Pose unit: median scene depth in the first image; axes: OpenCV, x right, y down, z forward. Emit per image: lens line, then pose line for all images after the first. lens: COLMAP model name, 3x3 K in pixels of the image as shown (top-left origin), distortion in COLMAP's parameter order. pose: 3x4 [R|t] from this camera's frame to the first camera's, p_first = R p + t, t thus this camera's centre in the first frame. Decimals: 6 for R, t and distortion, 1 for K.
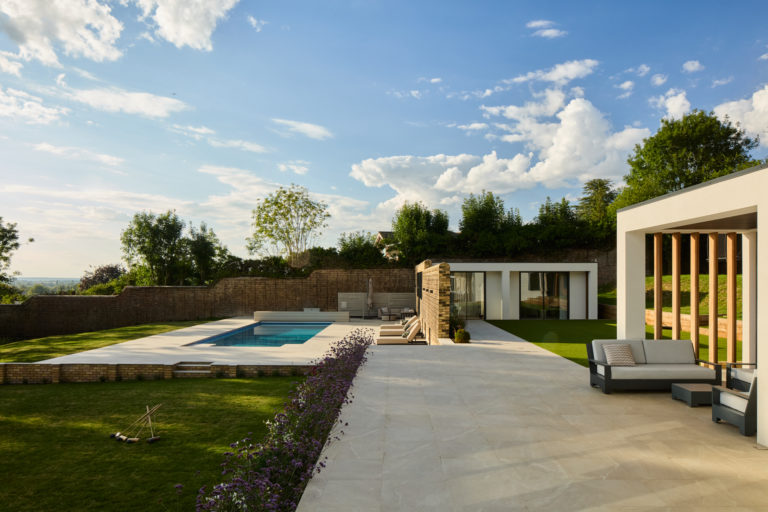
lens RADIAL K [[516.6, 0, 403.4], [0, 516.6, 275.5], [0, 0, 1]] dist [-0.006308, 0.012380]
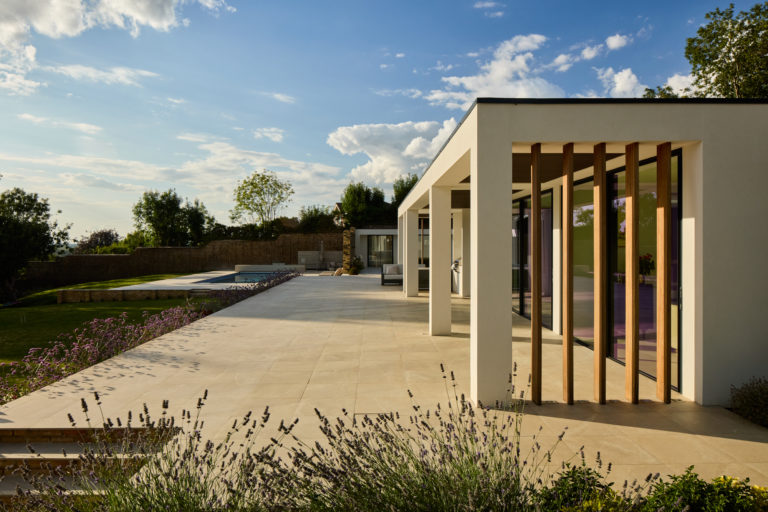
lens RADIAL K [[516.6, 0, 386.2], [0, 516.6, 243.3], [0, 0, 1]] dist [-0.006308, 0.012380]
pose [[0.999872, -0.003596, 0.015598, 0.072480], [0.003482, 0.999967, 0.007273, 0.003896], [-0.015624, -0.007218, 0.999852, -0.312329]]
